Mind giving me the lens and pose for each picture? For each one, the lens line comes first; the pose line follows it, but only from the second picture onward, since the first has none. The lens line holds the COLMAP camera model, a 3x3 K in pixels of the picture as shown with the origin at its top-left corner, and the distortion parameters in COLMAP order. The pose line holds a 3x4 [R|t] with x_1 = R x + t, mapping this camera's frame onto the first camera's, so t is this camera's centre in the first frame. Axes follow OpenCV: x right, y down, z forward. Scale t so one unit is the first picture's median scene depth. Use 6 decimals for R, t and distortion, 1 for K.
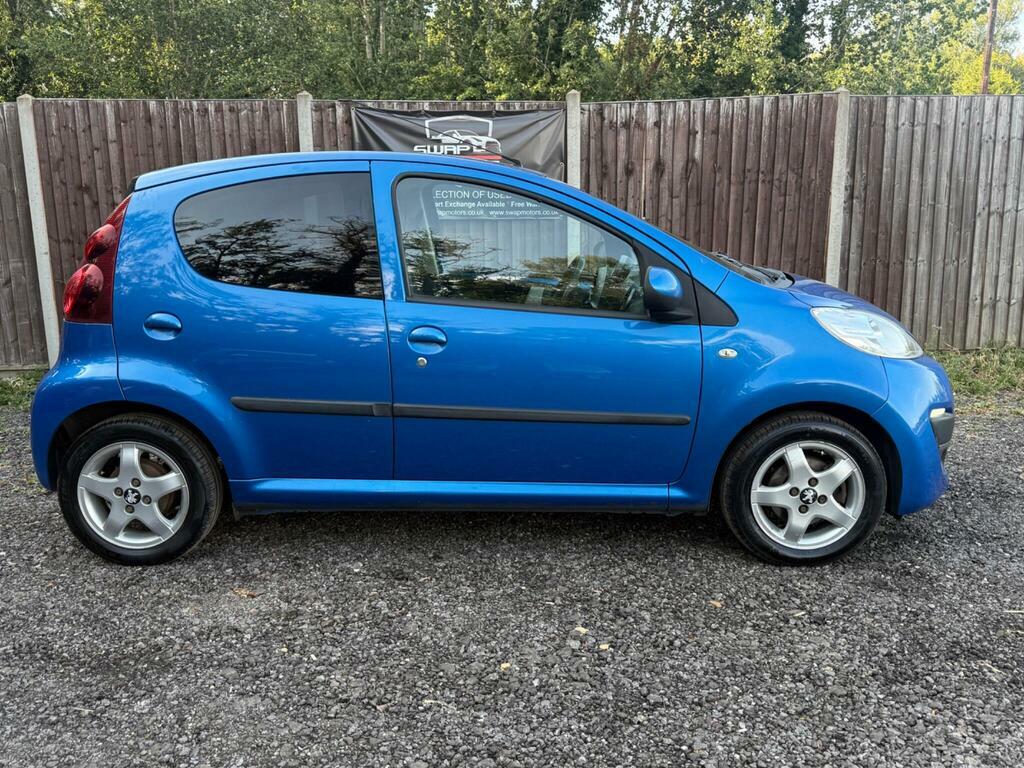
lens RADIAL K [[800.0, 0, 512.0], [0, 800.0, 384.0], [0, 0, 1]] dist [0.054792, -0.072183]
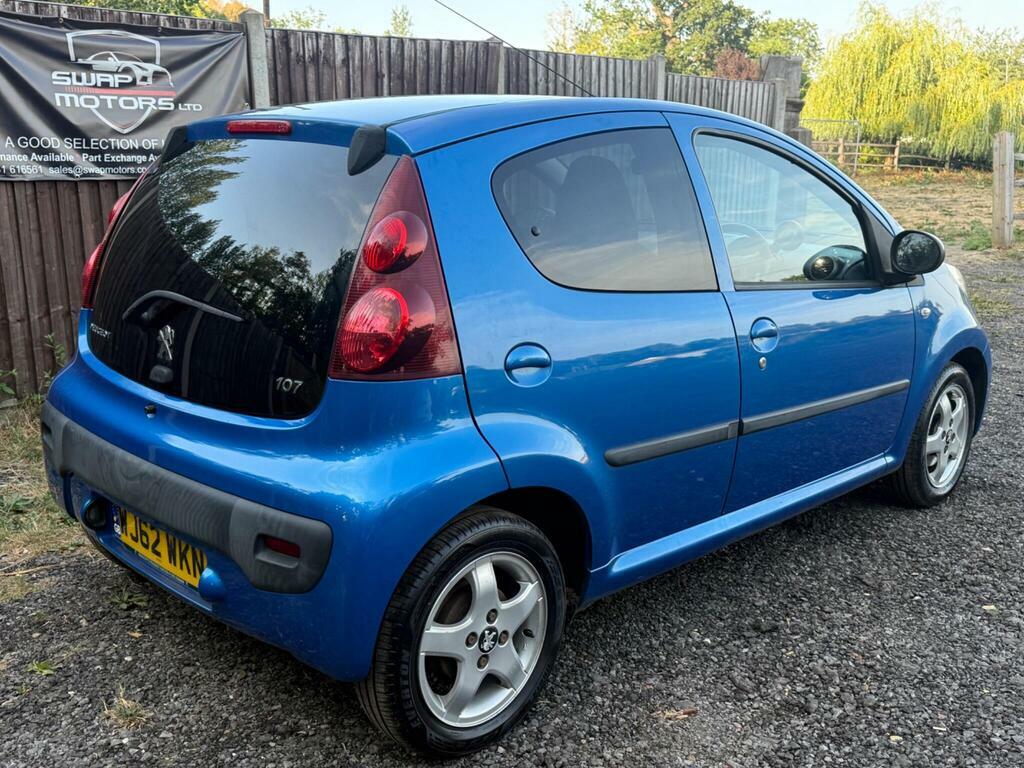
lens RADIAL K [[928.8, 0, 512.0], [0, 928.8, 384.0], [0, 0, 1]] dist [0.016529, -0.007501]
pose [[0.754421, -0.154033, 0.638062, -0.362347], [0.139807, 0.987478, 0.073082, -0.043989], [-0.641329, 0.034070, 0.766509, 0.174280]]
